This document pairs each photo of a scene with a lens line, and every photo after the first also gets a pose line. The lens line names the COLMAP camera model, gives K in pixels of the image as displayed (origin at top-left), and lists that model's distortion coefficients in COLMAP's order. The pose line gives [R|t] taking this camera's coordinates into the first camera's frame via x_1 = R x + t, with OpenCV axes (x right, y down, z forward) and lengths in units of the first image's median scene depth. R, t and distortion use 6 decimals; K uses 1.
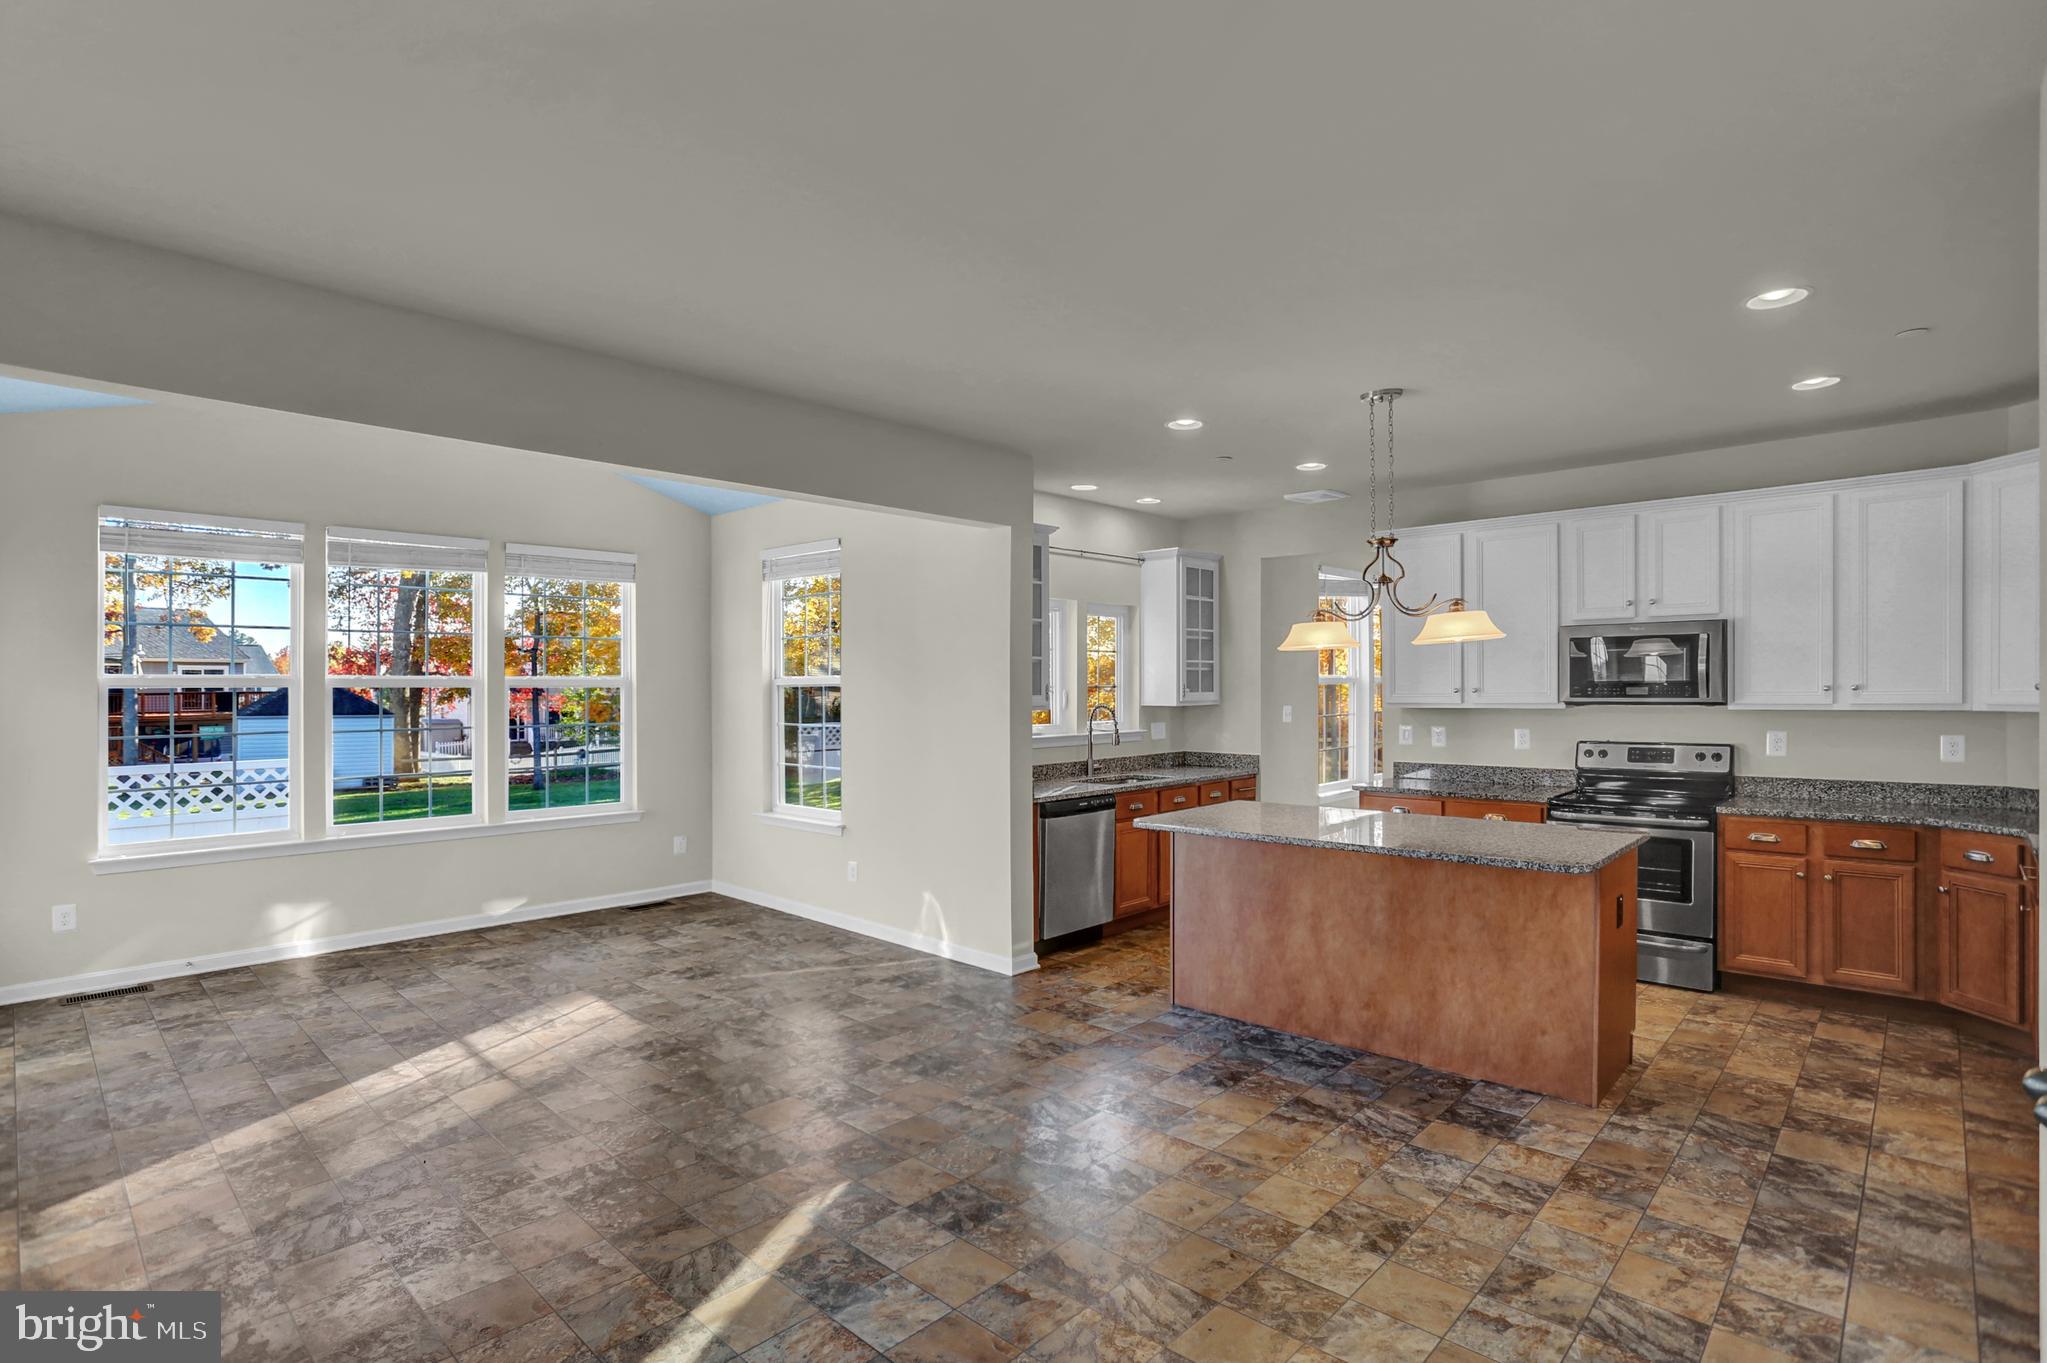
lens RADIAL K [[1001.5, 0, 1036.6], [0, 1001.5, 683.9], [0, 0, 1]] dist [-0.062244, 0.025045]
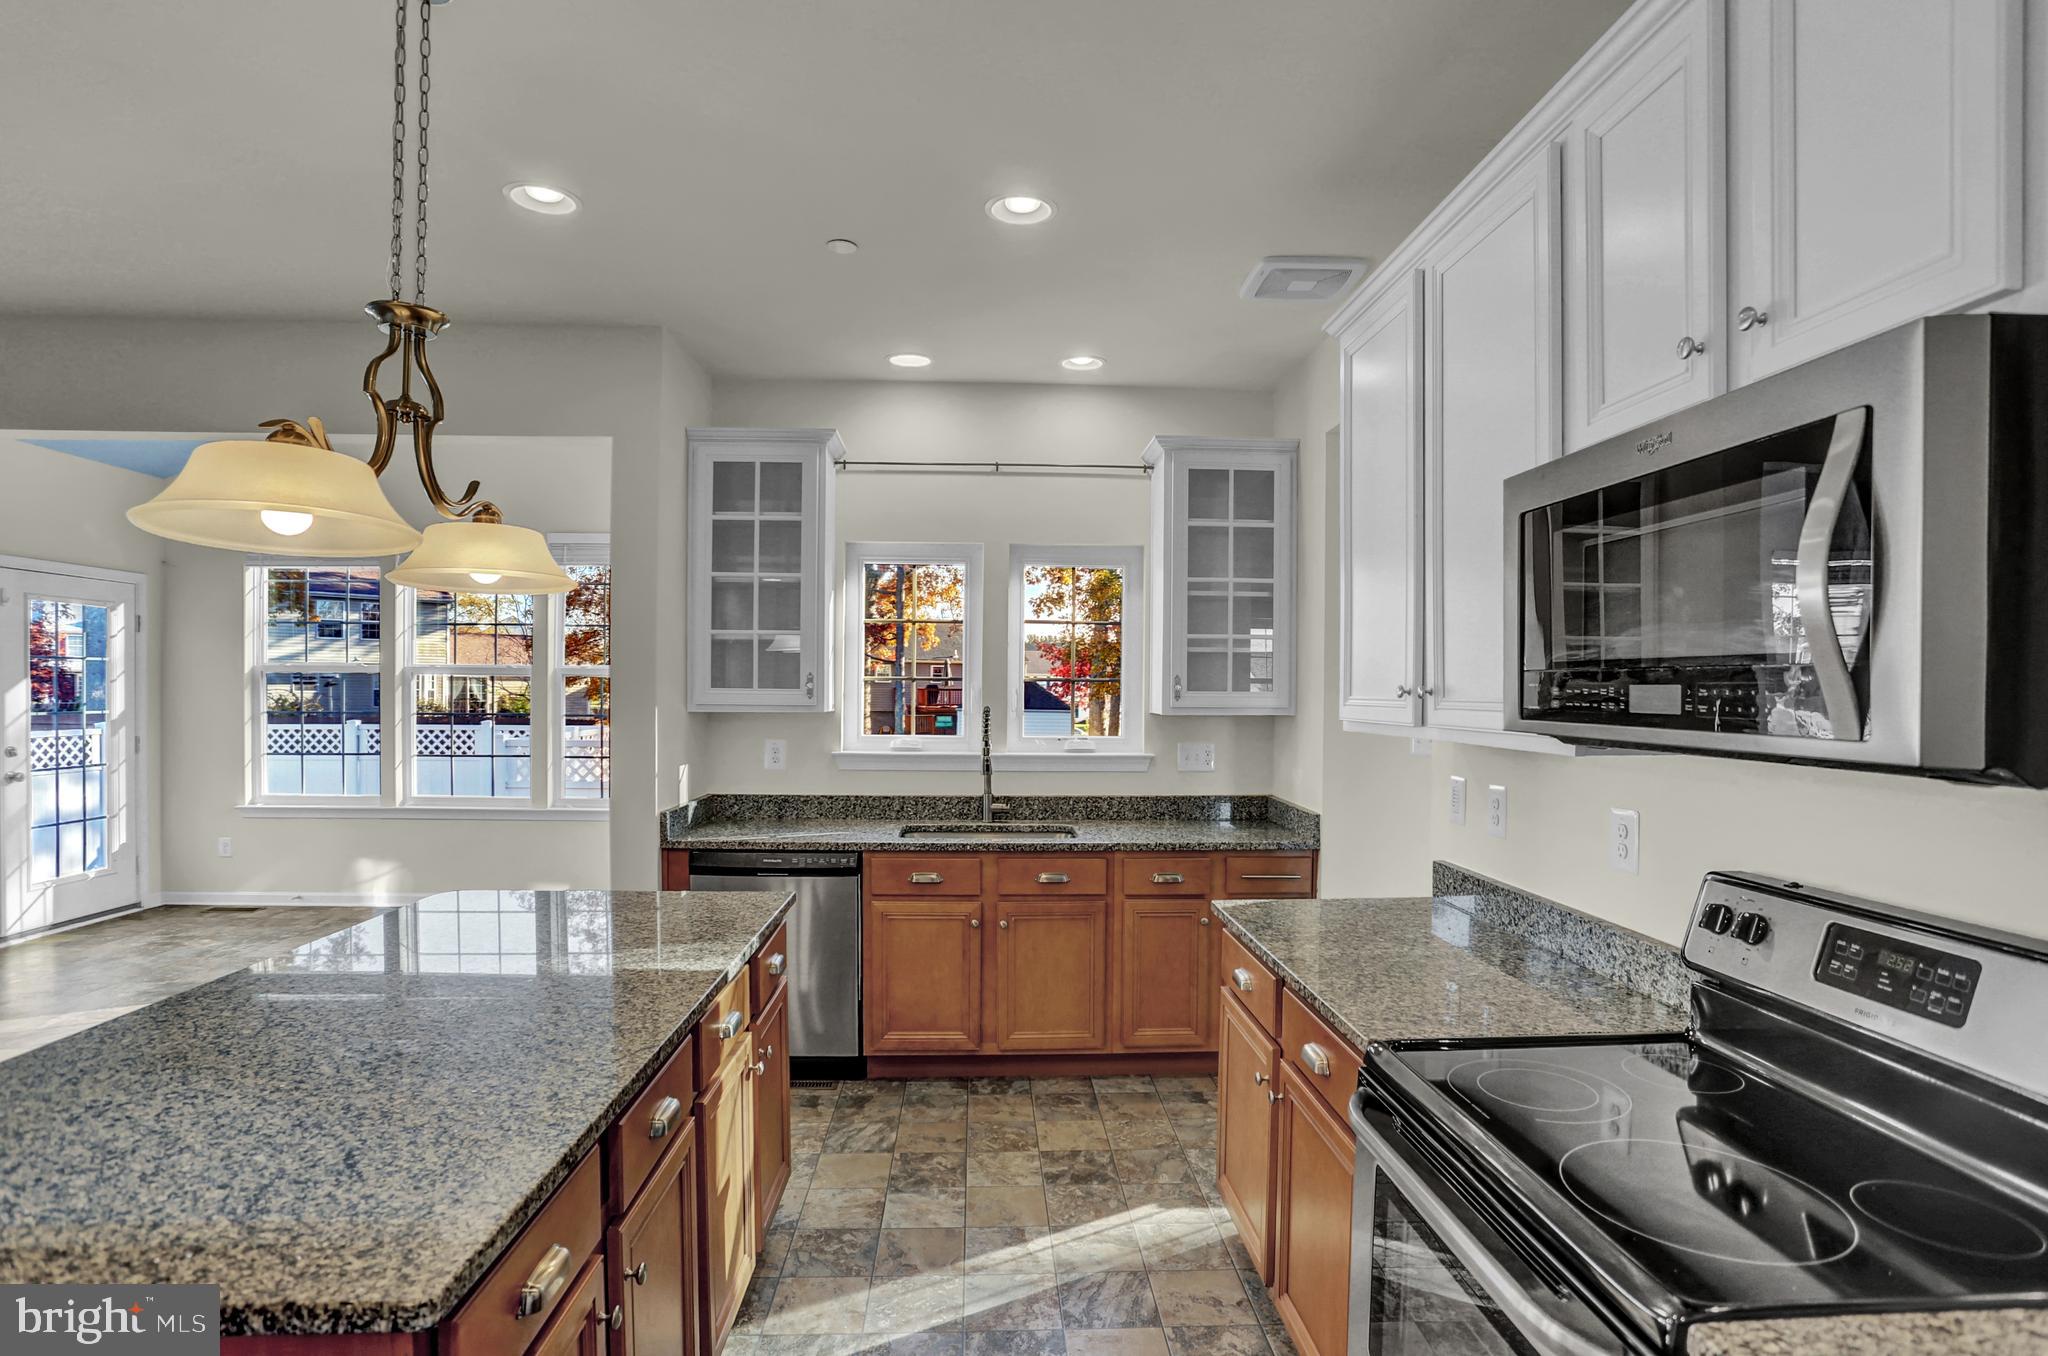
lens RADIAL K [[1040.9, 0, 1029.1], [0, 1040.9, 704.7], [0, 0, 1]] dist [-0.058740, 0.027616]
pose [[0.712631, 0.024134, -0.701124, 0.658670], [-0.011274, 0.999673, 0.022952, 0.004505], [0.701449, -0.008452, 0.712670, 0.688448]]
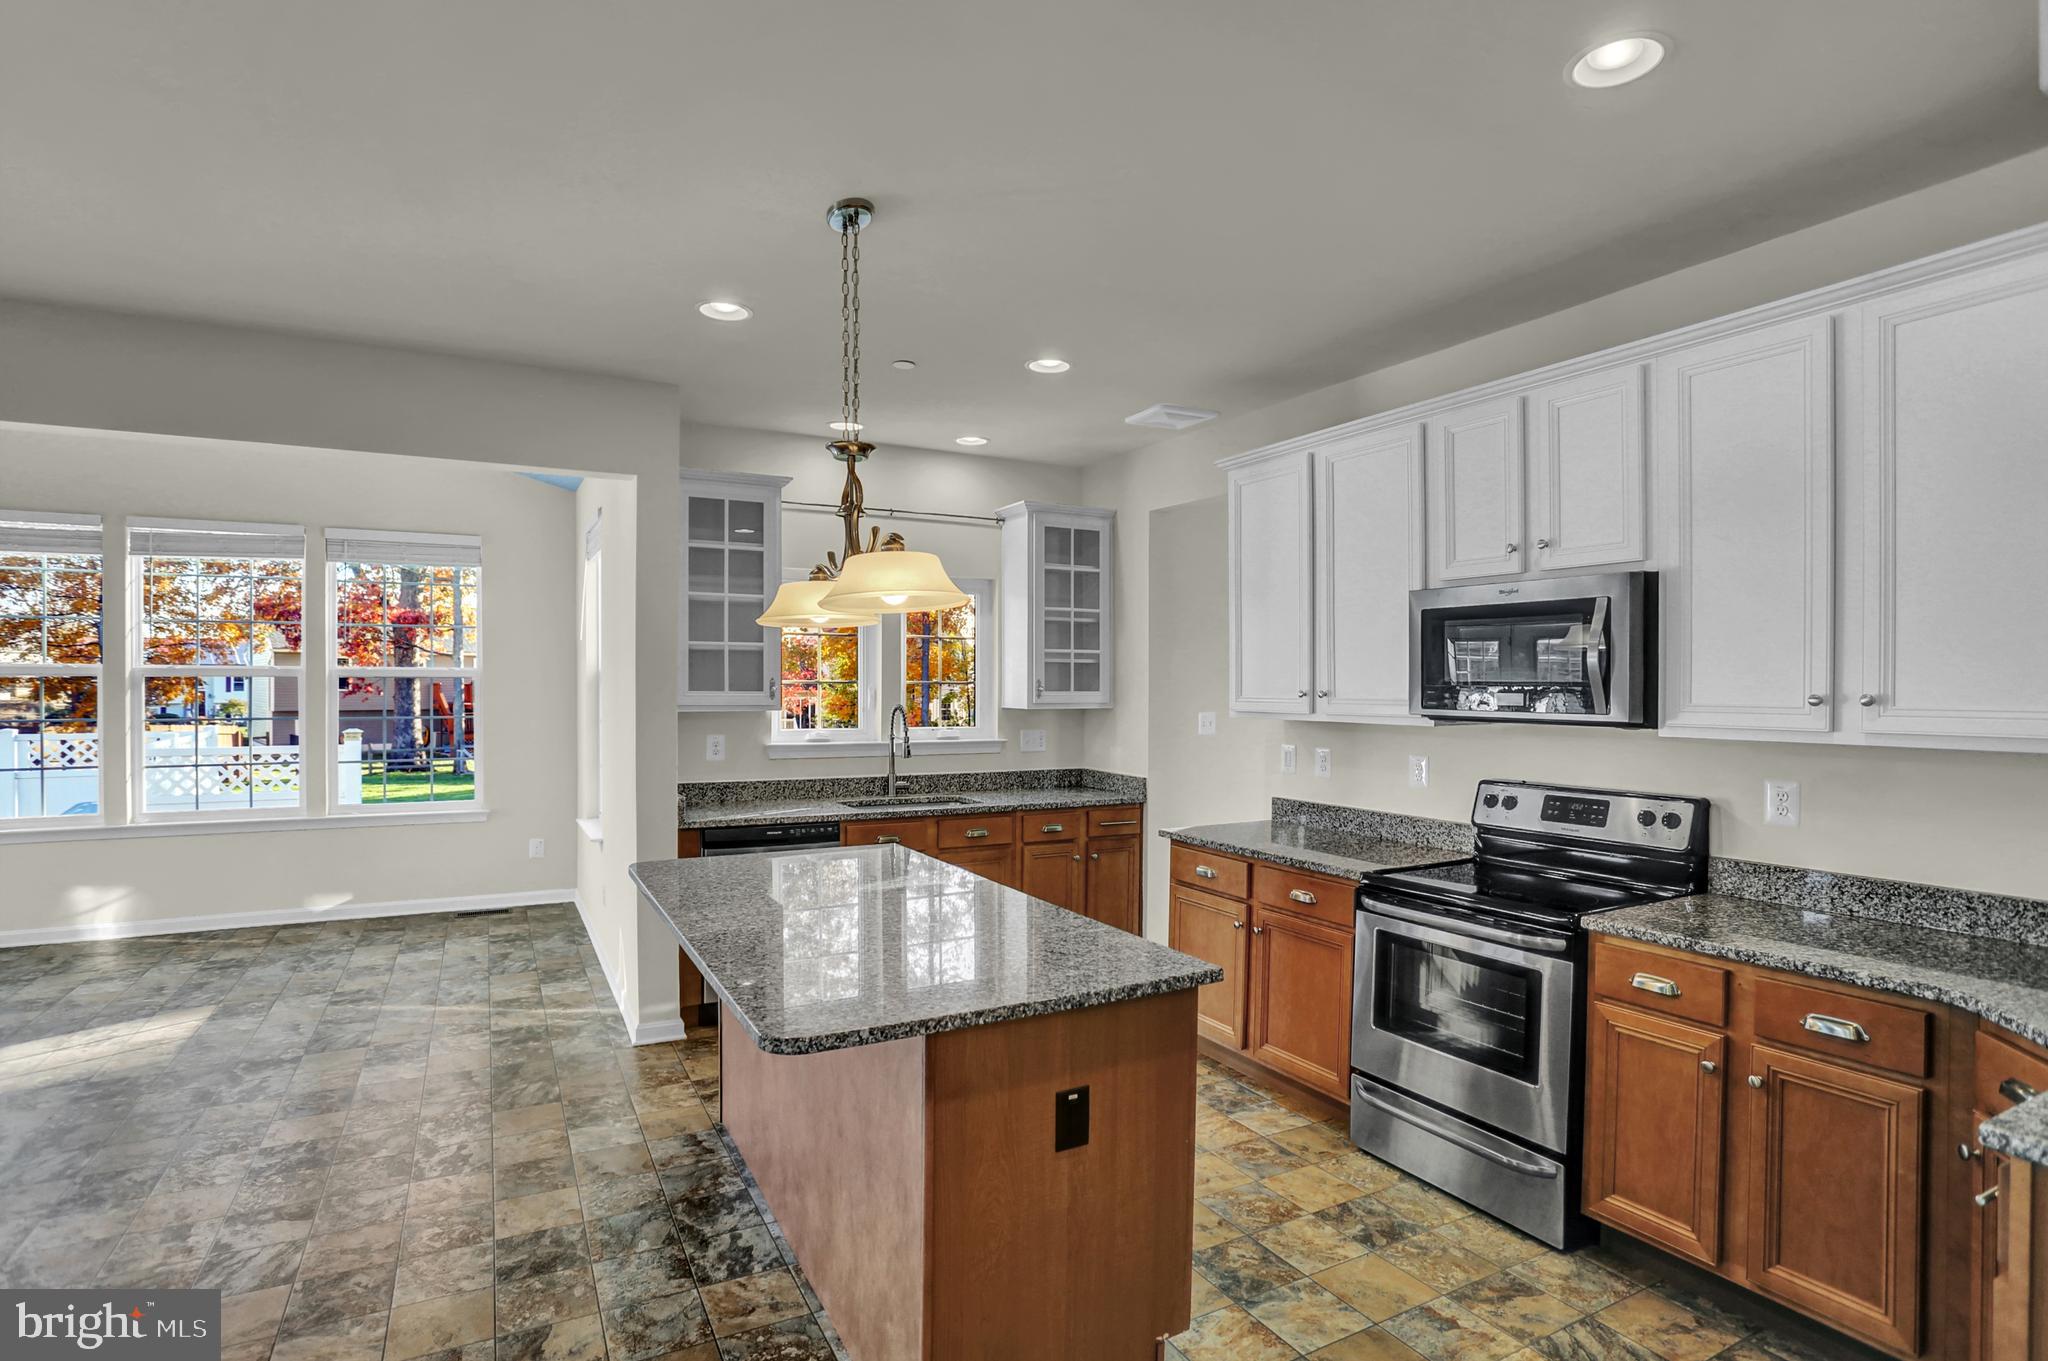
lens RADIAL K [[1026.0, 0, 1052.1], [0, 1026.0, 694.4], [0, 0, 1]] dist [-0.077826, 0.034925]
pose [[0.949745, 0.014399, -0.312692, 0.526021], [-0.009915, 0.999824, 0.015927, -0.002443], [0.312866, -0.012026, 0.949721, 0.342067]]
